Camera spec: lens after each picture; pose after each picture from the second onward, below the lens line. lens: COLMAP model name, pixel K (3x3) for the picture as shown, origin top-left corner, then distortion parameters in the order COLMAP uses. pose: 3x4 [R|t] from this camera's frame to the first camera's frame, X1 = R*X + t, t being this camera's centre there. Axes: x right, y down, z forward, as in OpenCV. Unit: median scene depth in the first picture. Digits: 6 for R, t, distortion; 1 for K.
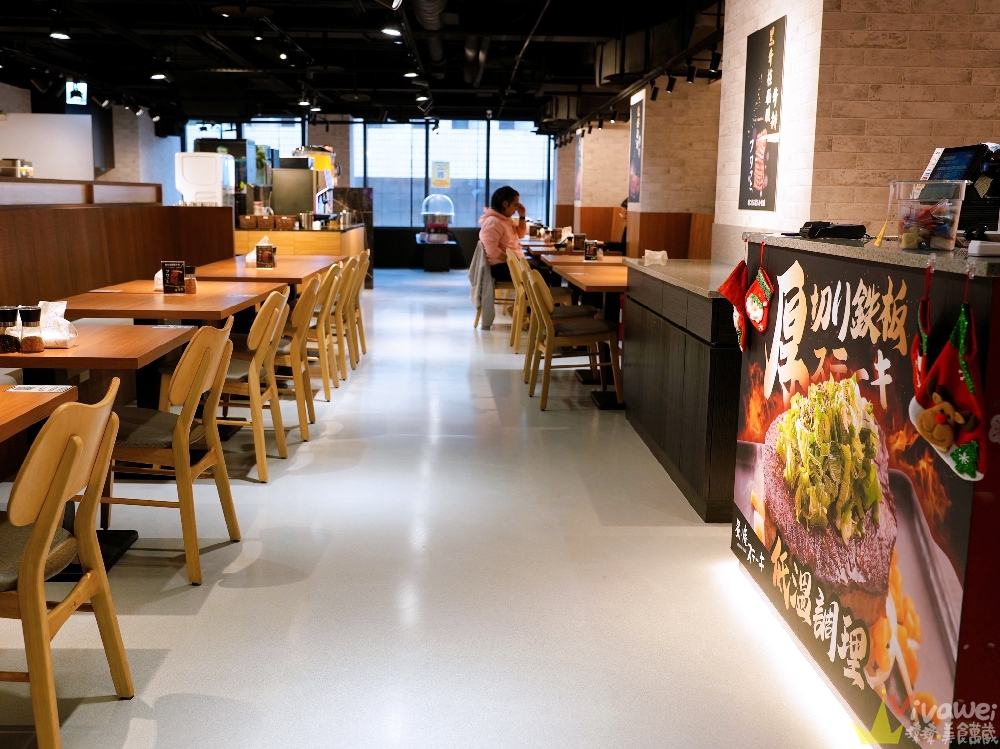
lens RADIAL K [[1020.6, 0, 501.3], [0, 1020.6, 369.0], [0, 0, 1]] dist [-0.013122, 0.000000]
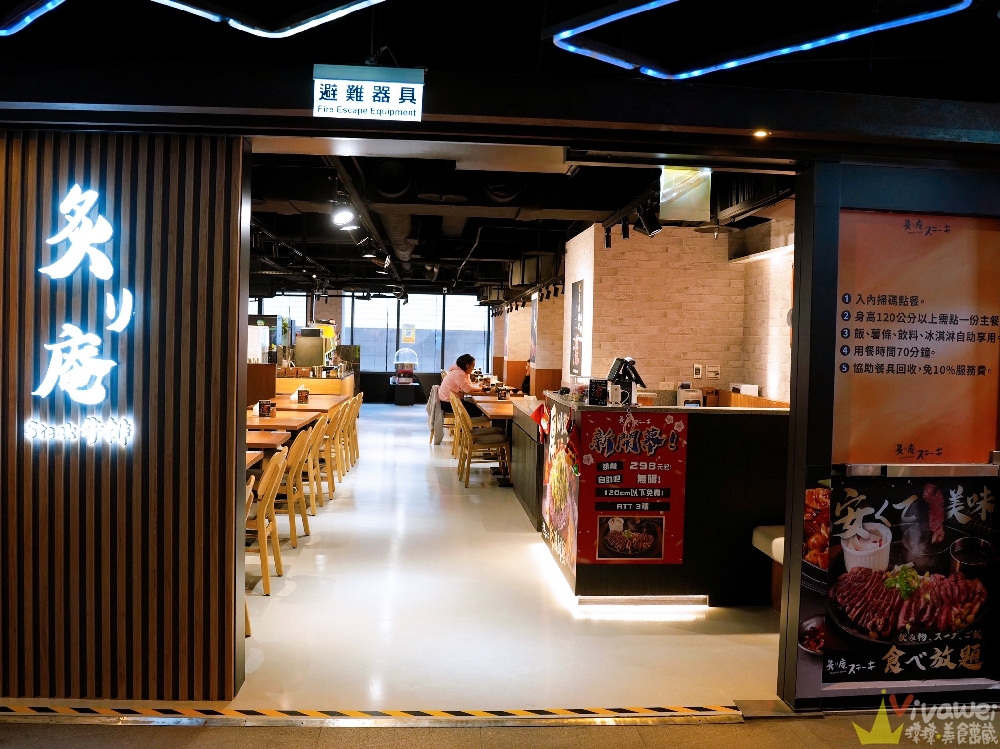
lens RADIAL K [[903.9, 0, 494.0], [0, 903.9, 371.0], [0, 0, 1]] dist [-0.100784, 0.032831]
pose [[0.999315, 0.007288, 0.036295, 0.045768], [-0.002422, 0.991201, -0.132344, 0.069190], [-0.036940, 0.132166, 0.990539, -0.780300]]
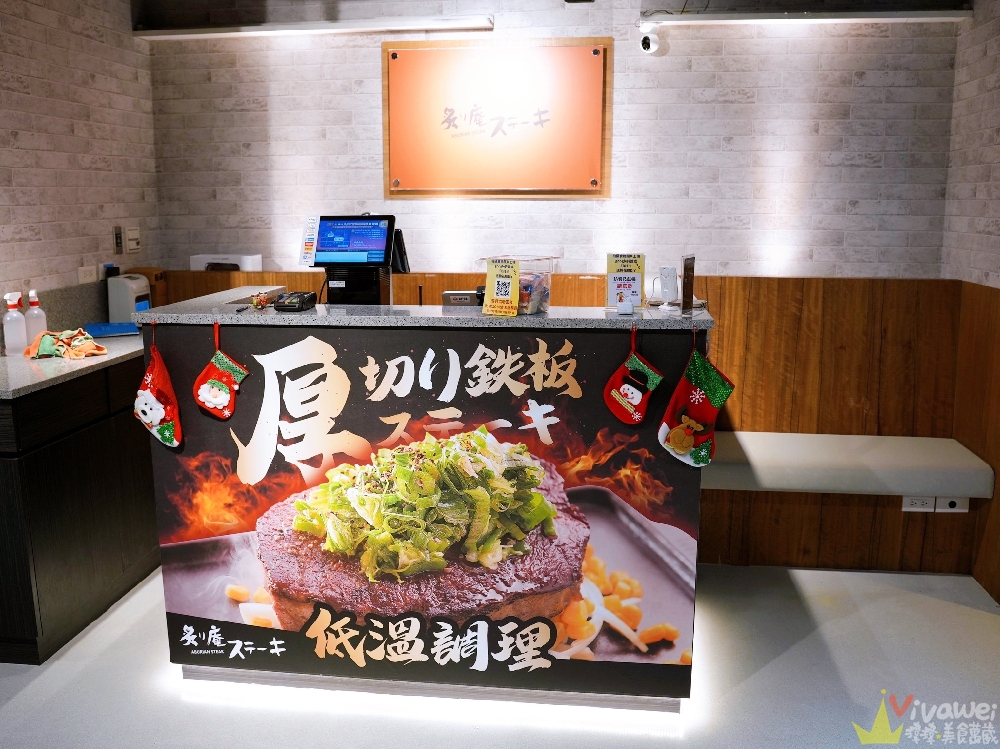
lens RADIAL K [[903.9, 0, 499.2], [0, 903.9, 371.8], [0, 0, 1]] dist [-0.100784, 0.032831]
pose [[0.154647, -0.199579, 0.967601, -0.361201], [0.167475, 0.970505, 0.173411, -0.132362], [-0.973671, 0.135232, 0.183511, 0.458949]]
